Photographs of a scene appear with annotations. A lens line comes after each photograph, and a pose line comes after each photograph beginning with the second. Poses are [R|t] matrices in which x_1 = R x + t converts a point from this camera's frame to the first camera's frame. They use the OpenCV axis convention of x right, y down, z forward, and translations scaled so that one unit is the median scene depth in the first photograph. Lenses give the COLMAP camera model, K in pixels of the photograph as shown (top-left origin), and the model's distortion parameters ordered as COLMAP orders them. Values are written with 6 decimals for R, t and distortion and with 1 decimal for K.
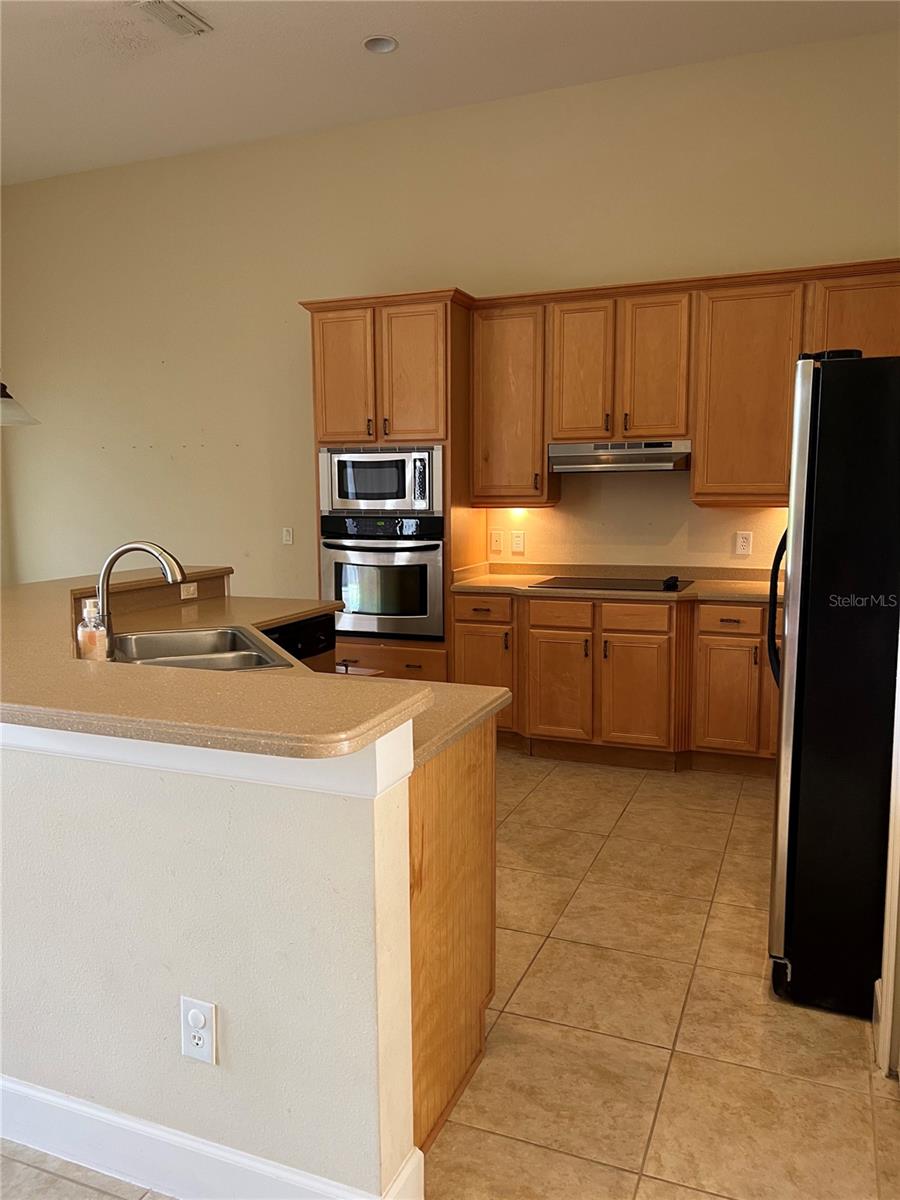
lens RADIAL K [[894.1, 0, 453.1], [0, 894.1, 601.5], [0, 0, 1]] dist [0.024583, -0.028714]
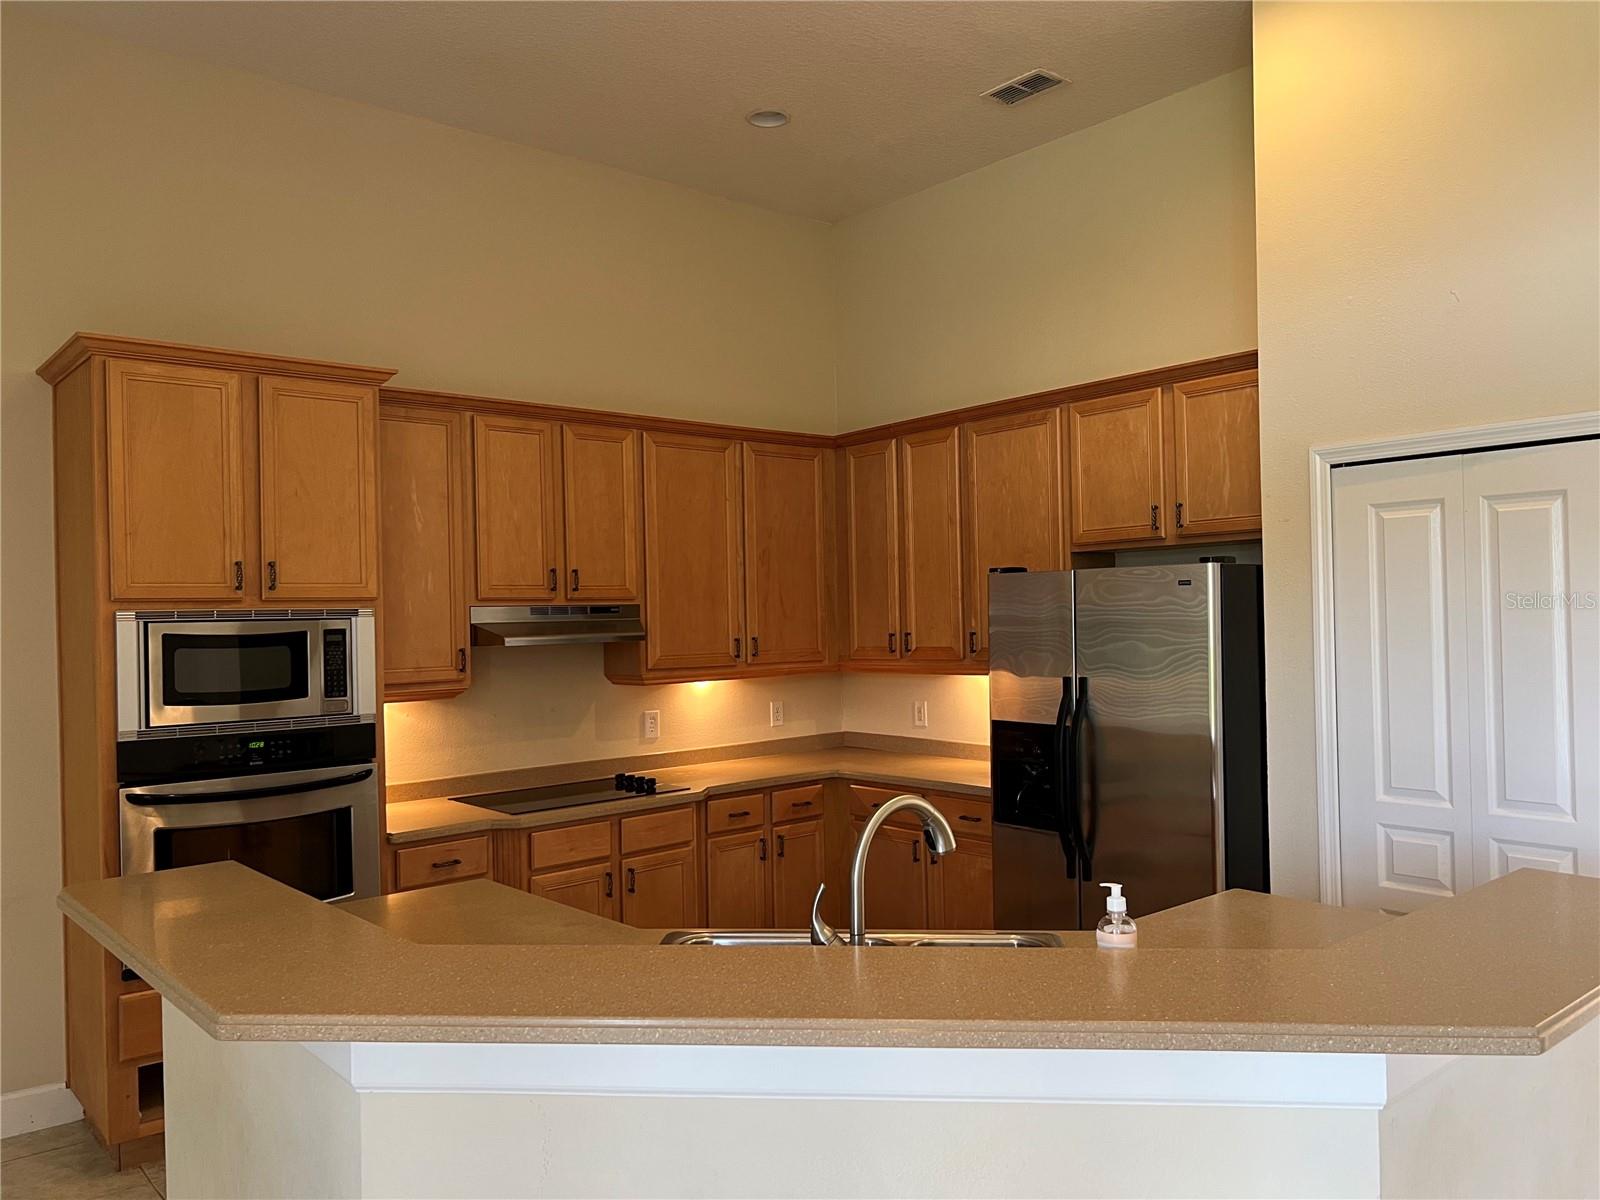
lens RADIAL K [[1192.1, 0, 805.8], [0, 1192.1, 597.8], [0, 0, 1]] dist [0.024583, -0.028714]
pose [[0.440091, 0.010705, 0.897889, -0.617850], [0.131495, 0.988381, -0.076235, -0.078202], [-0.888273, 0.151618, 0.433571, 0.367633]]
